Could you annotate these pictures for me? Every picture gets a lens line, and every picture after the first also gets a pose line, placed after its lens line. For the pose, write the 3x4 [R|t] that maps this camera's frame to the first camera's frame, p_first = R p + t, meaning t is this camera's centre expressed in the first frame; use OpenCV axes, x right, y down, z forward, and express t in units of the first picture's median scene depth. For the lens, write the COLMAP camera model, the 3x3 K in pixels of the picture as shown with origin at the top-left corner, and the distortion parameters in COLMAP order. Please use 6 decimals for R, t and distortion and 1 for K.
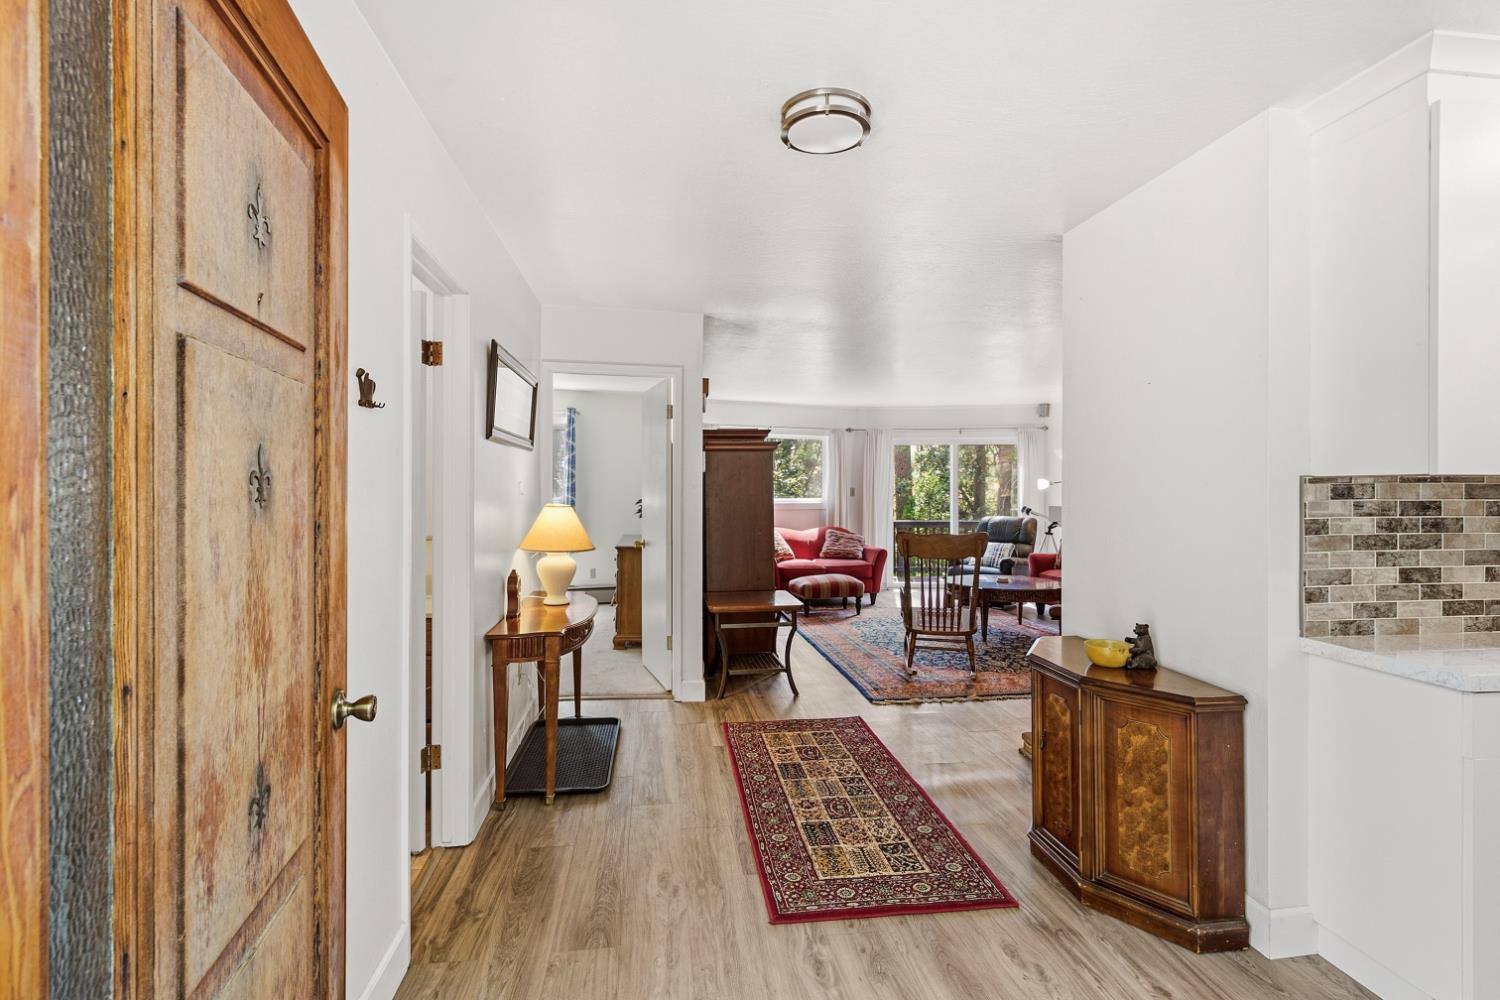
lens RADIAL K [[684.6, 0, 749.7], [0, 684.6, 493.2], [0, 0, 1]] dist [-0.000828, -0.000077]
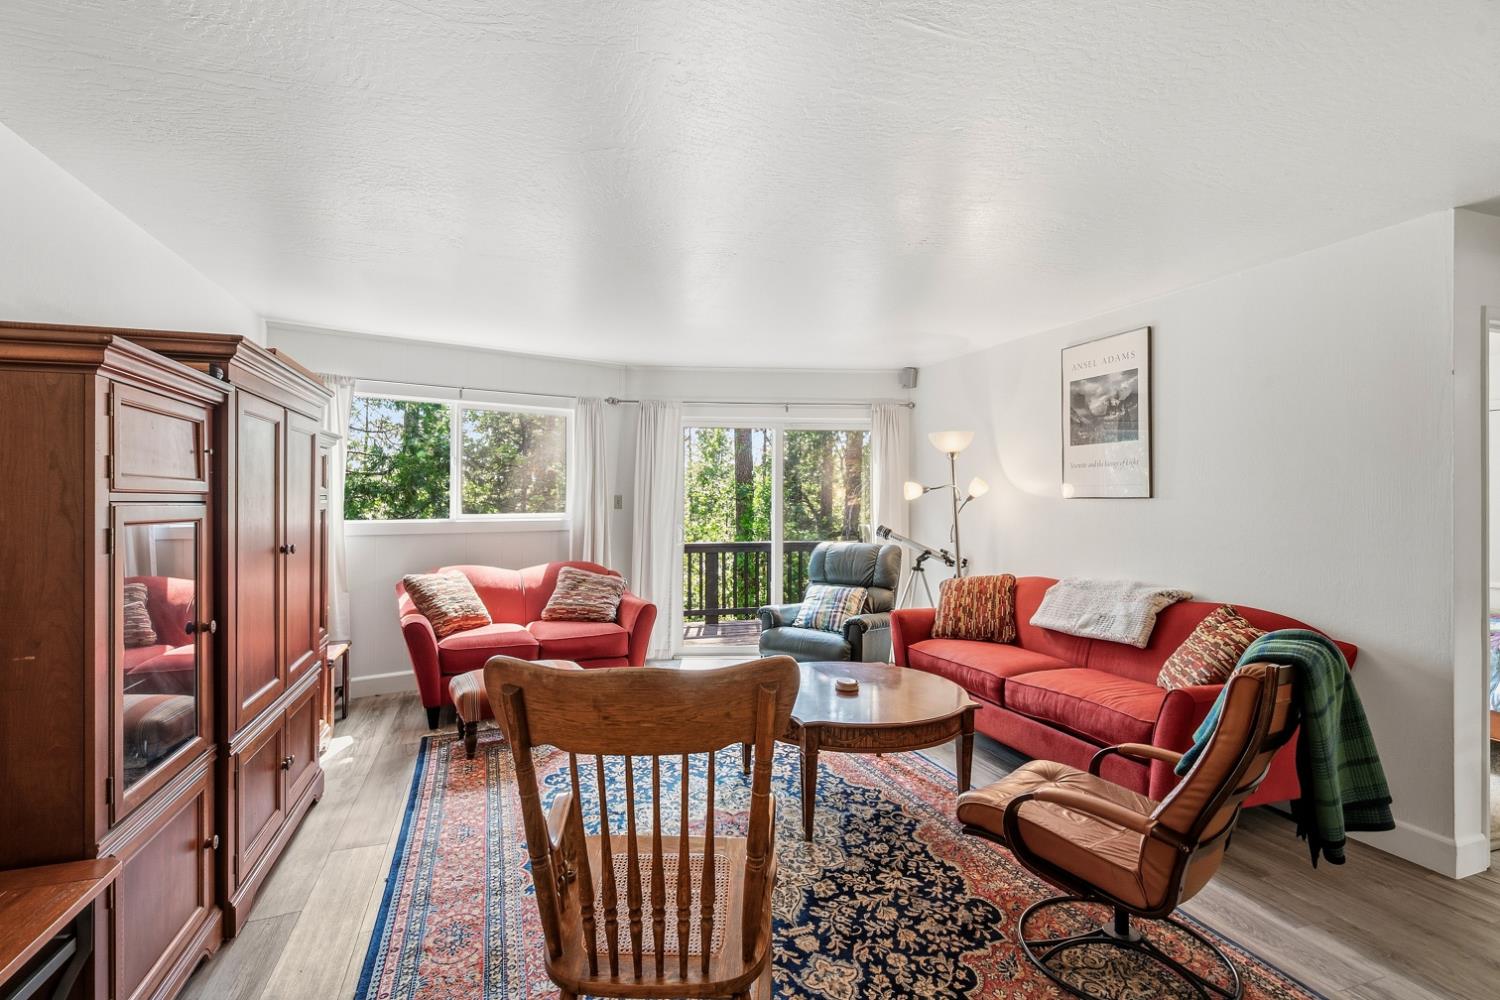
lens RADIAL K [[710.8, 0, 750.0], [0, 710.8, 500.0], [0, 0, 1]] dist [-0.001204, -0.000229]
pose [[0.977216, 0.003223, 0.212224, 0.145710], [-0.003506, 0.999993, 0.000959, -0.005086], [-0.212220, -0.001681, 0.977221, 0.390624]]
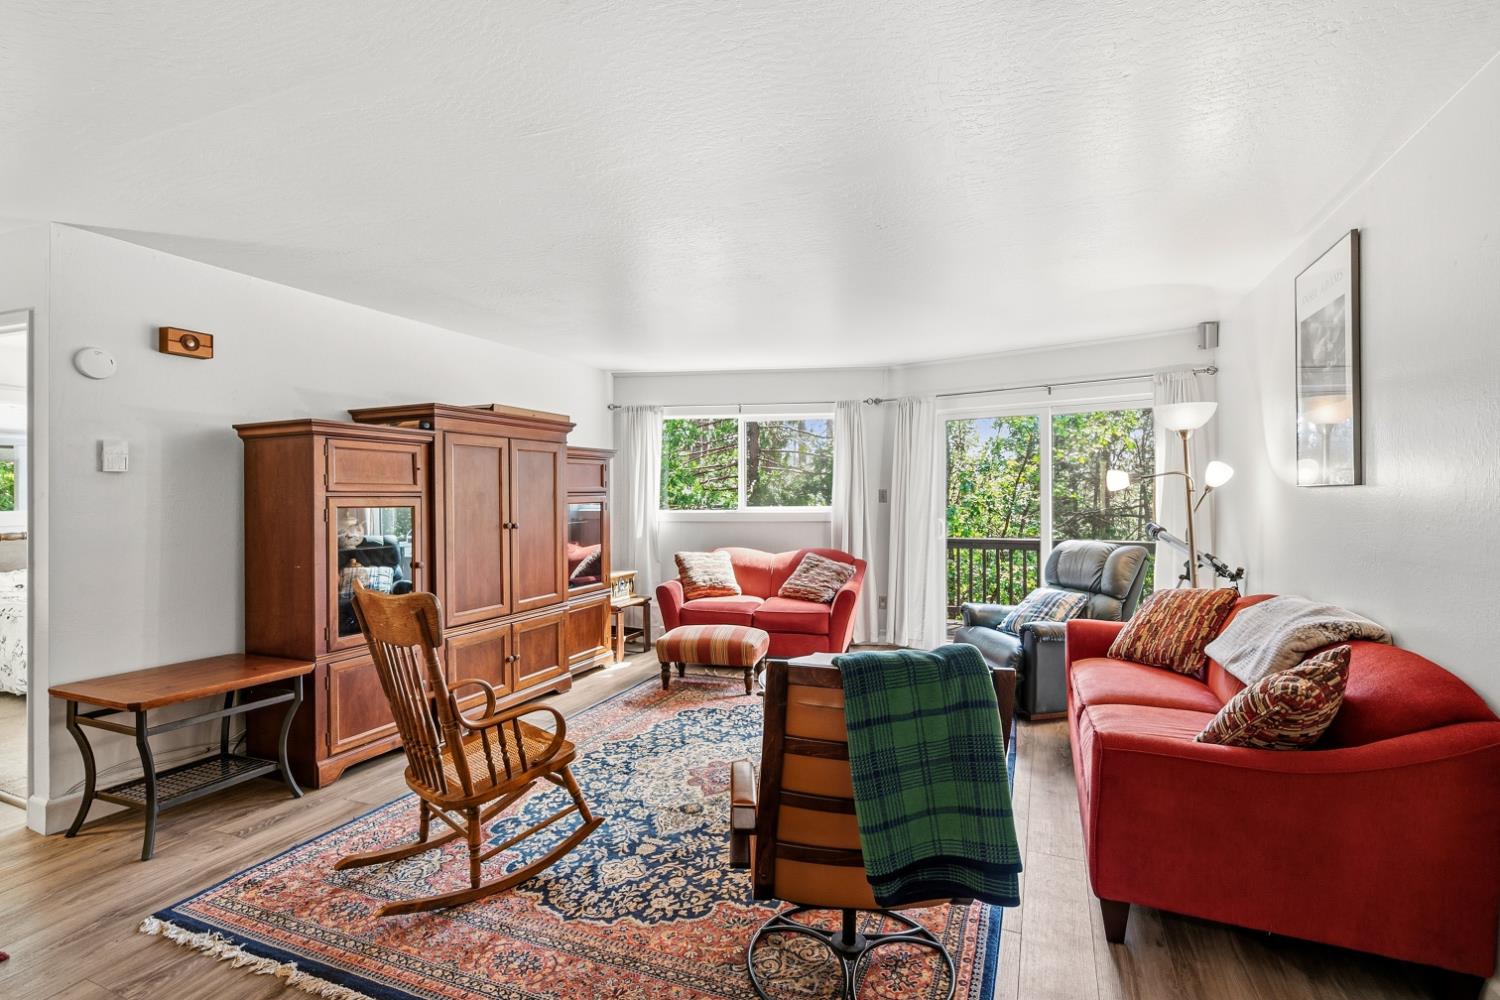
lens RADIAL K [[708.5, 0, 729.7], [0, 708.5, 496.7], [0, 0, 1]] dist [-0.002616, 0.000119]
pose [[0.863649, -0.002397, -0.504088, 0.408287], [0.004378, 0.999987, 0.002745, -0.003885], [0.504075, -0.004577, 0.863648, 0.381990]]
